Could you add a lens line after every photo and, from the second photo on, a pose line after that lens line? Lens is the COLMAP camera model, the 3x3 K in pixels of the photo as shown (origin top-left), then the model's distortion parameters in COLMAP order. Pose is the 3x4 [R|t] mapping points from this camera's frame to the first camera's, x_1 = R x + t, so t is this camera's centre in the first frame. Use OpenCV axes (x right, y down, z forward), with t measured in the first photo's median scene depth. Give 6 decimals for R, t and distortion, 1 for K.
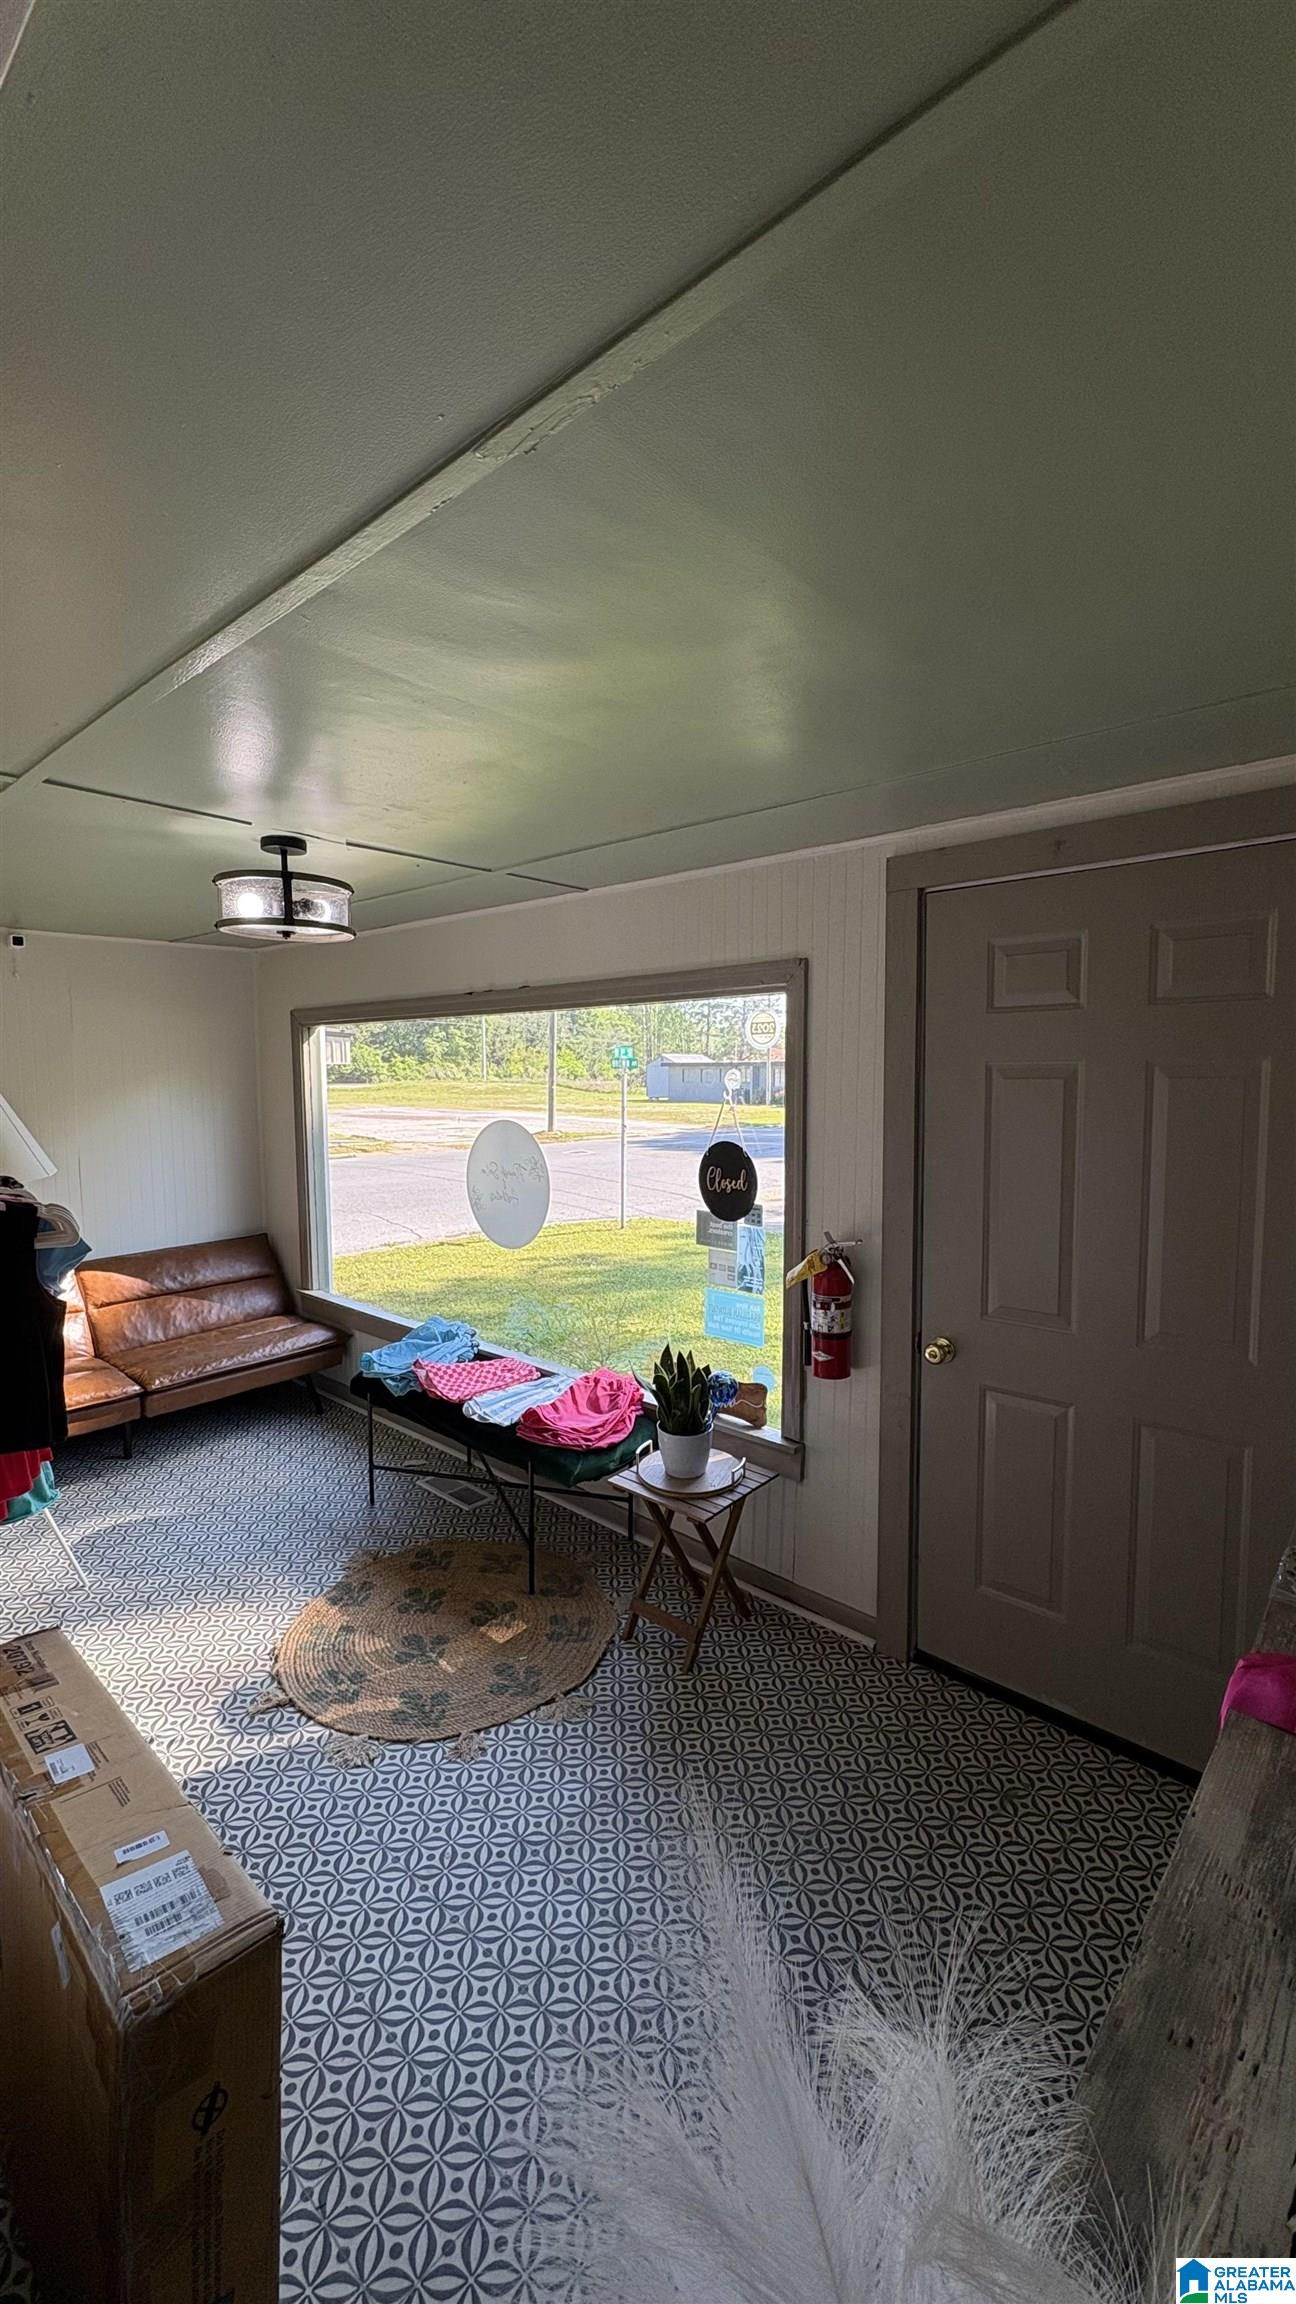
lens RADIAL K [[916.3, 0, 647.2], [0, 916.3, 1147.0], [0, 0, 1]] dist [-0.000306, 0.000838]
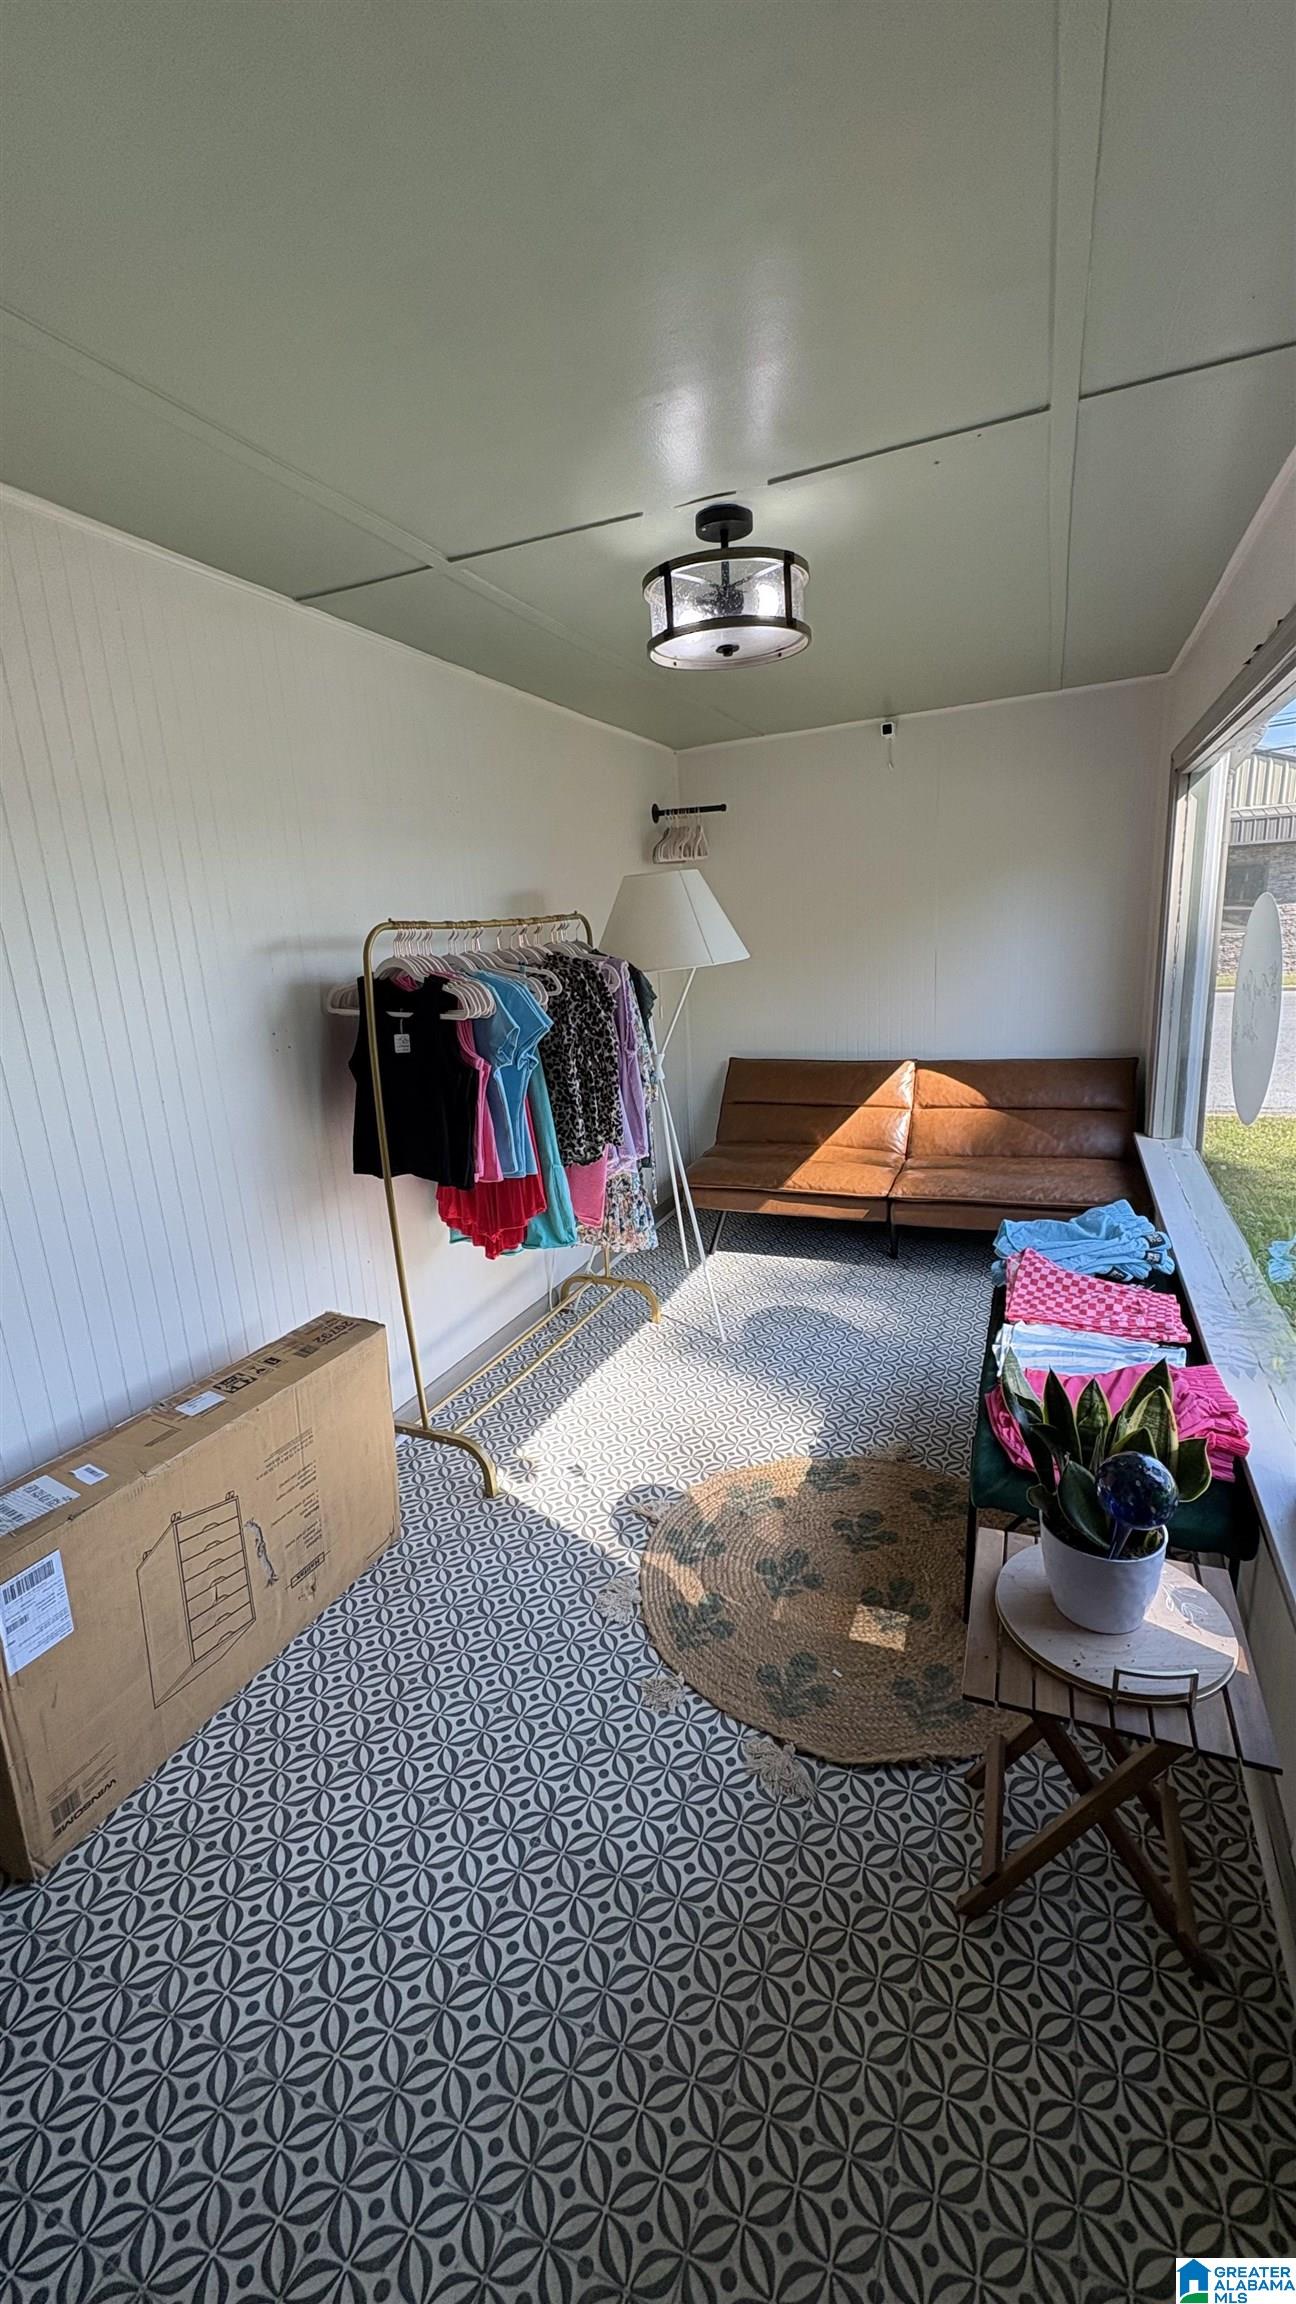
lens RADIAL K [[916.3, 0, 646.0], [0, 916.3, 1148.5], [0, 0, 1]] dist [-0.000306, 0.000838]
pose [[0.321304, 0.213232, -0.922657, 0.373065], [-0.018874, 0.975568, 0.218887, 0.009184], [0.946788, -0.052915, 0.317479, 0.637785]]
